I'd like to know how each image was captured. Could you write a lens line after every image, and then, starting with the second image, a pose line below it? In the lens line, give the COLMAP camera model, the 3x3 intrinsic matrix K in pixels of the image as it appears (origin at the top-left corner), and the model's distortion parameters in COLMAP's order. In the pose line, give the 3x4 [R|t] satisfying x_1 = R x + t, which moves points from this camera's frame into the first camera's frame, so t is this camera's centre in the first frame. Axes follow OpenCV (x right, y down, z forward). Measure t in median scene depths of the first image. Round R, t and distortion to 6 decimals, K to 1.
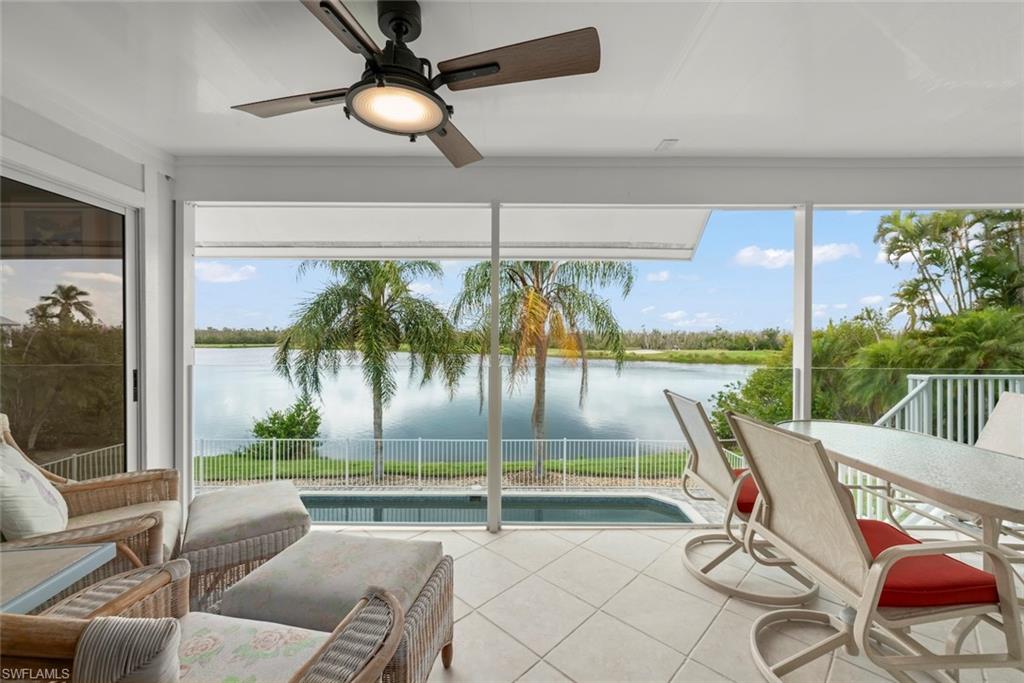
lens RADIAL K [[418.2, 0, 512.0], [0, 418.2, 341.5], [0, 0, 1]] dist [-0.001425, 0.000091]
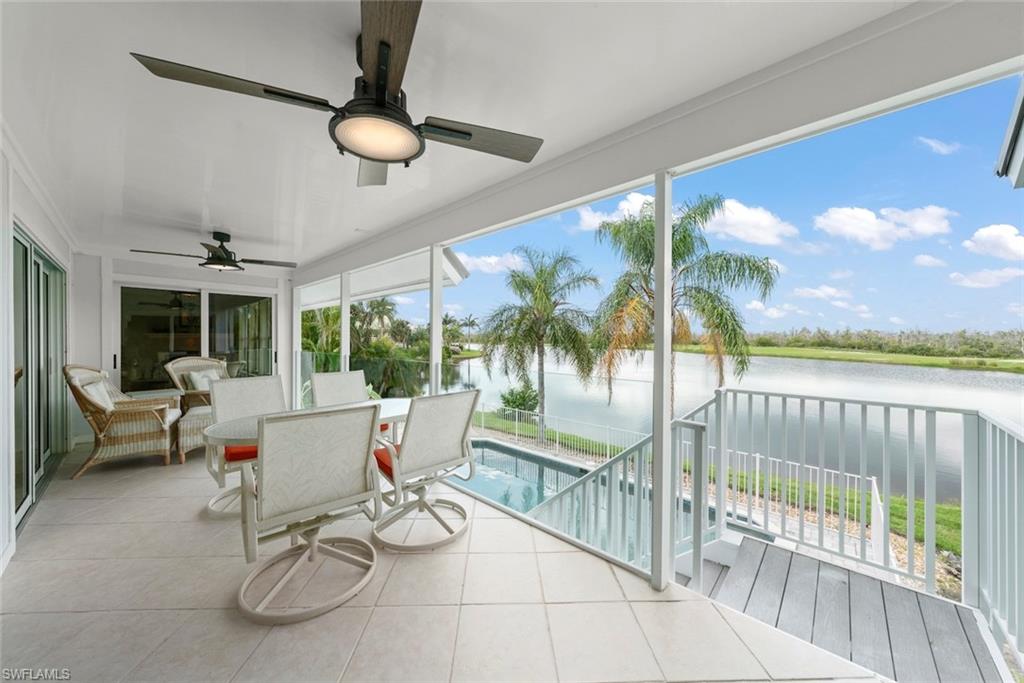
lens RADIAL K [[353.7, 0, 512.0], [0, 353.7, 341.5], [0, 0, 1]] dist [0.000004, 0.000025]
pose [[0.738141, 0.008228, -0.674597, 0.387112], [-0.009721, 0.999952, 0.001560, -0.001649], [0.674577, 0.005406, 0.738185, 0.084214]]
